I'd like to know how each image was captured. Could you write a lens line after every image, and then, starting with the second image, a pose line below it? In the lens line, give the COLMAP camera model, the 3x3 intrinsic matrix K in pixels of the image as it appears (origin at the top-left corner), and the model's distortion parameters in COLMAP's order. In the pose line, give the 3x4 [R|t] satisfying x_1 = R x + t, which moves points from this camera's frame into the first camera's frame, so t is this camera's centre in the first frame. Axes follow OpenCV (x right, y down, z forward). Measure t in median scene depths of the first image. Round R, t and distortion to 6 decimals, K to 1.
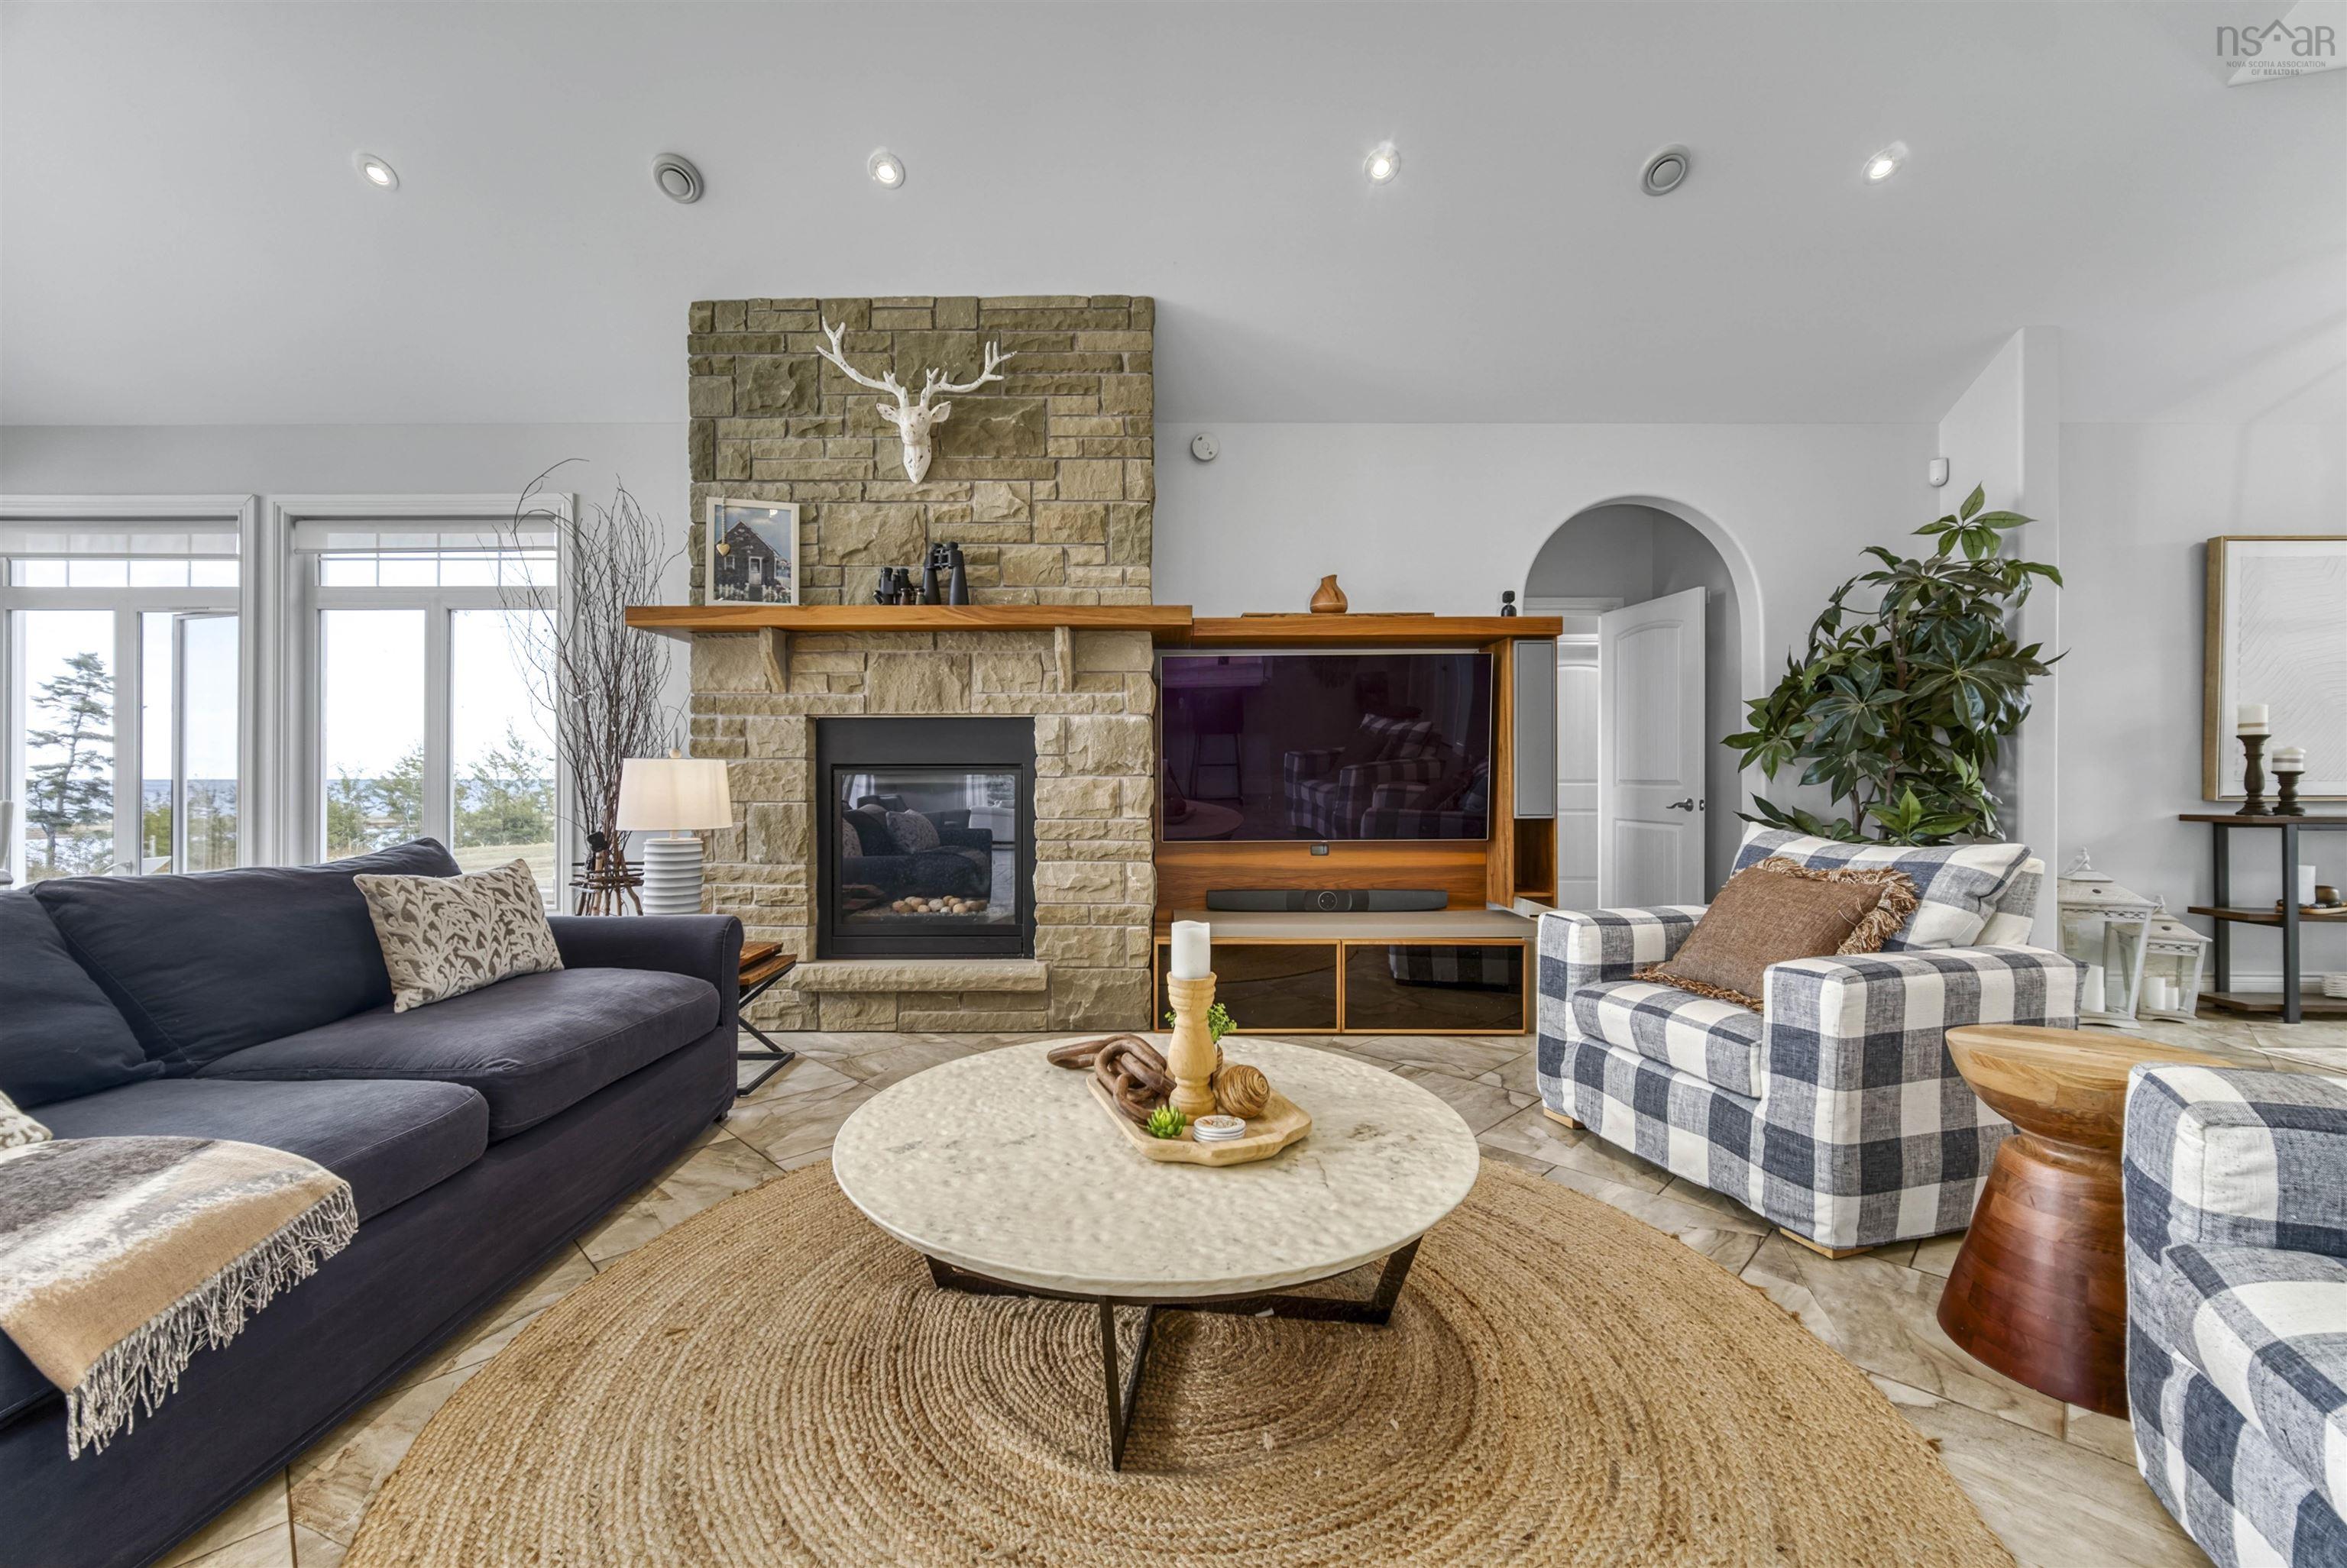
lens RADIAL K [[942.8, 0, 1159.0], [0, 942.8, 779.5], [0, 0, 1]] dist [-0.002220, -0.000357]
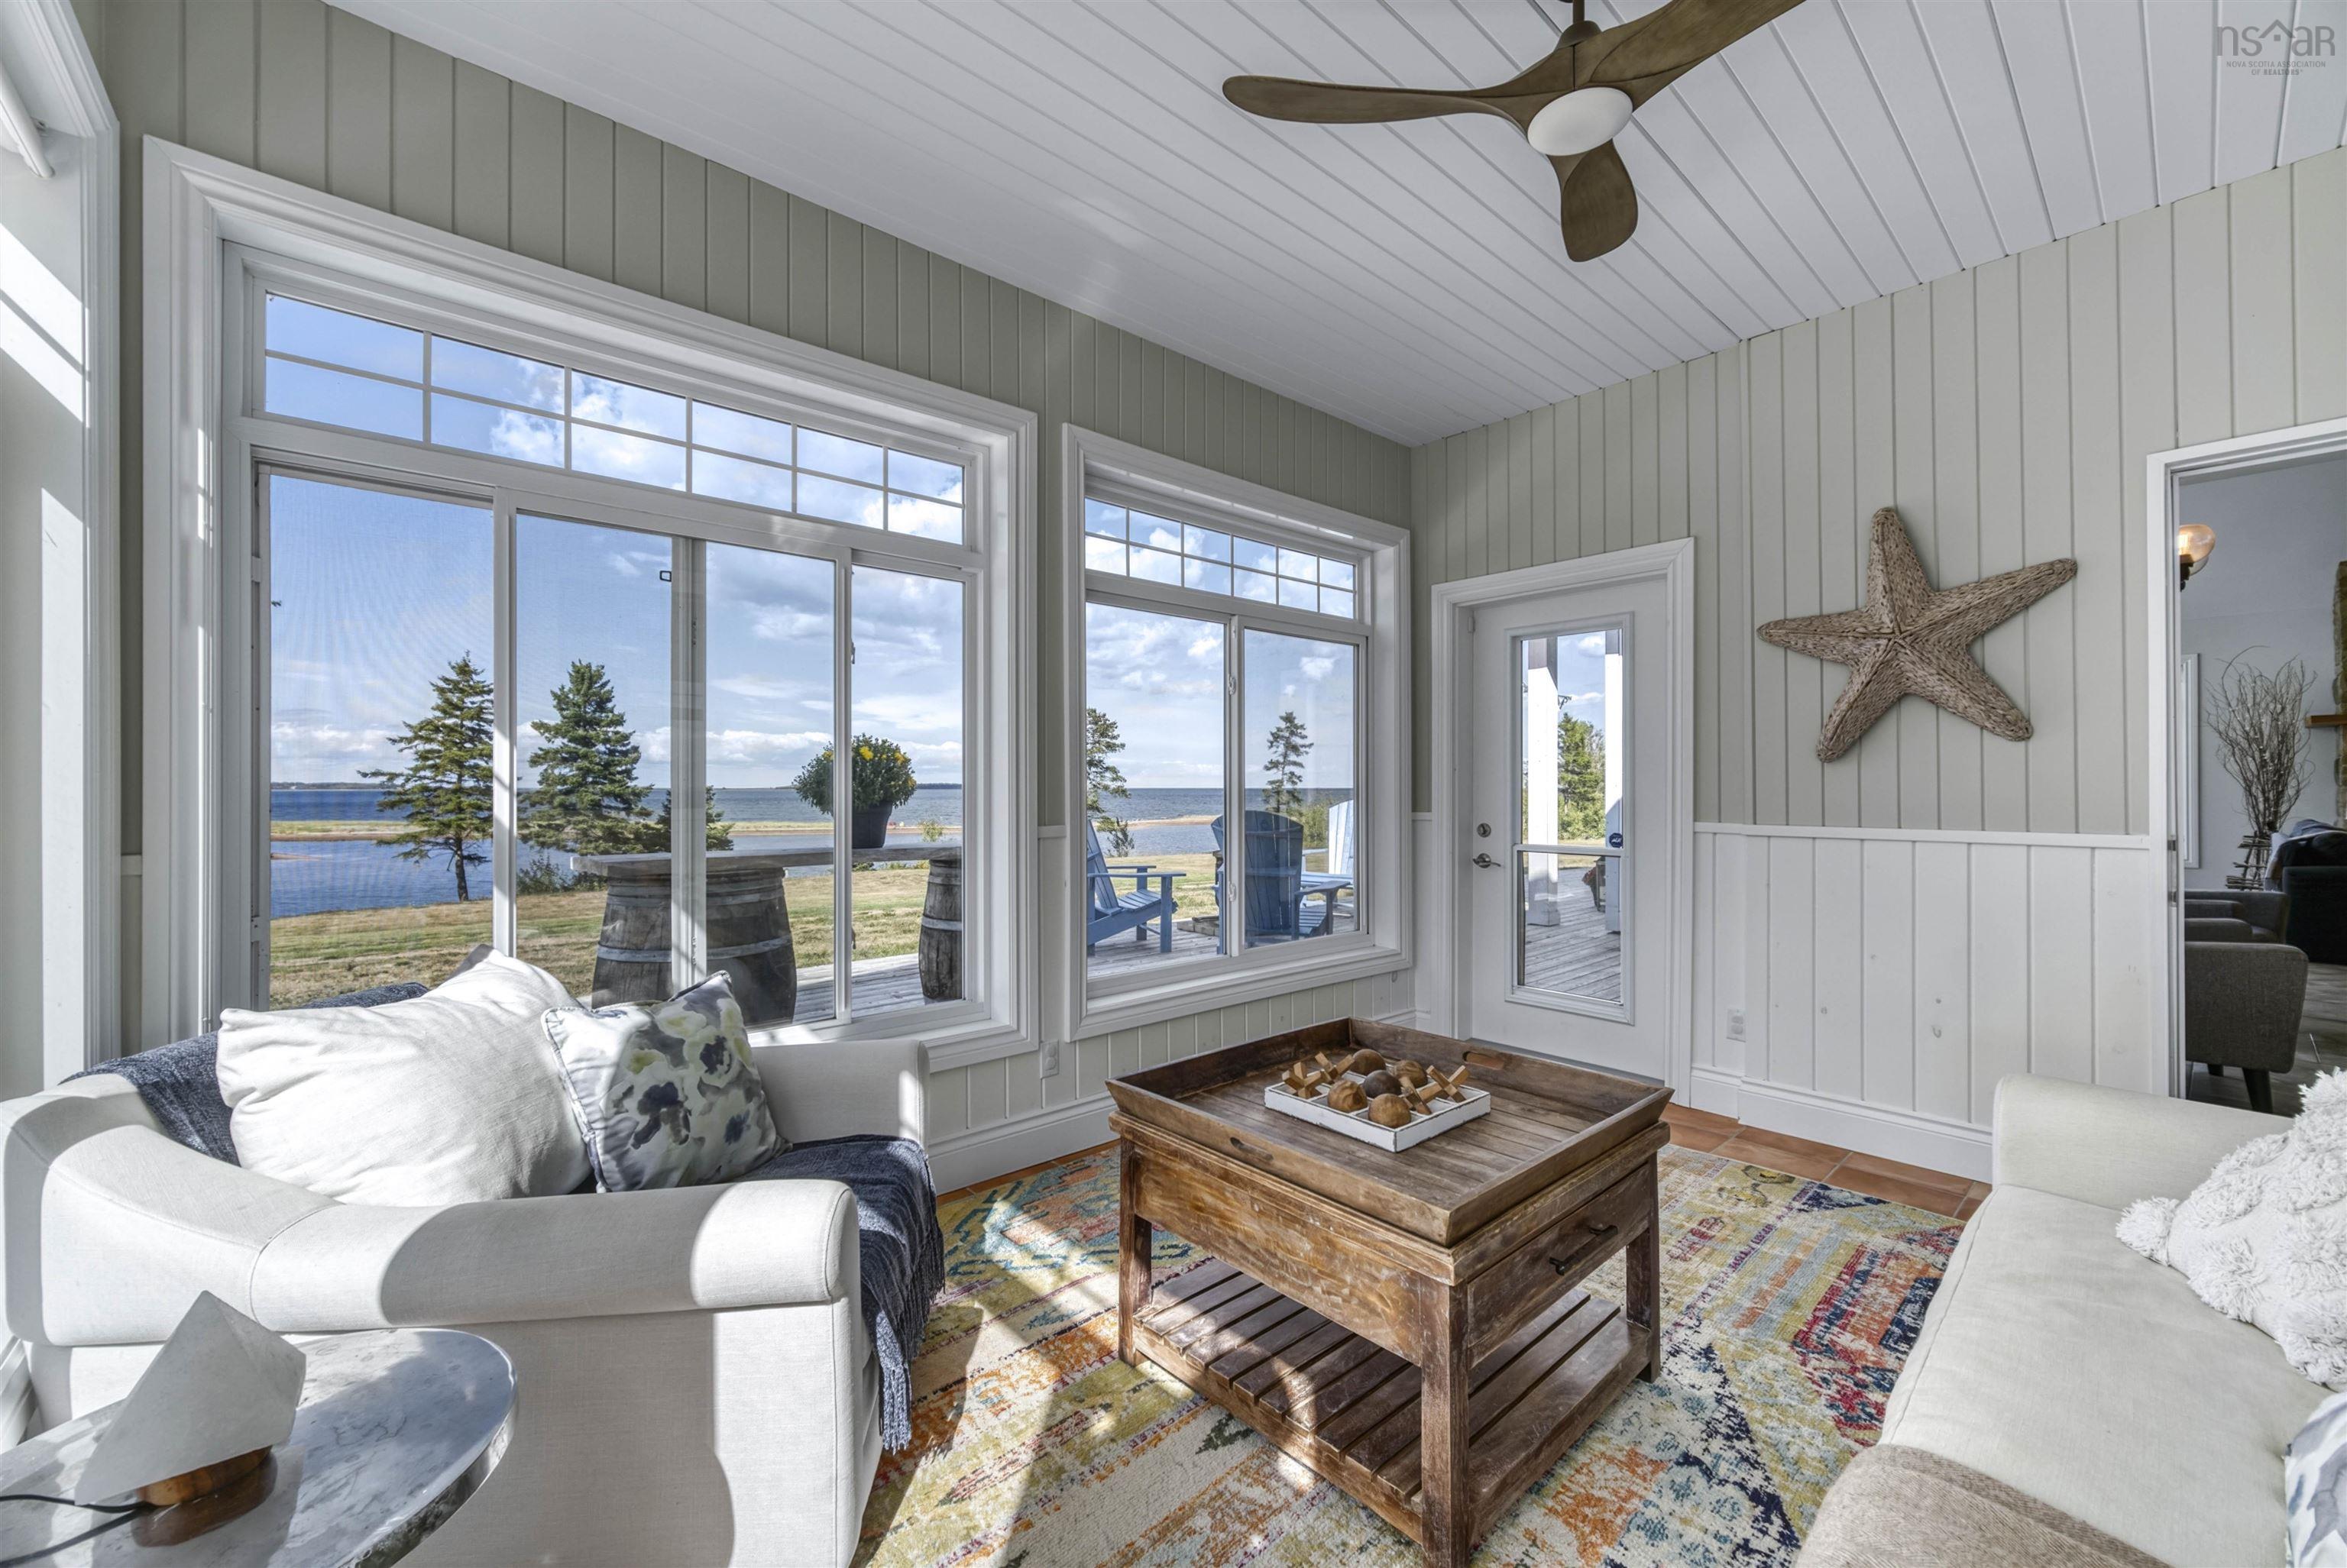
lens RADIAL K [[923.8, 0, 1174.6], [0, 923.8, 781.9], [0, 0, 1]] dist [-0.000660, 0.000399]
pose [[0.665049, -0.005024, -0.746783, -0.683705], [-0.000819, 0.999972, -0.007456, -0.015273], [0.746800, 0.005570, 0.665026, -2.185424]]
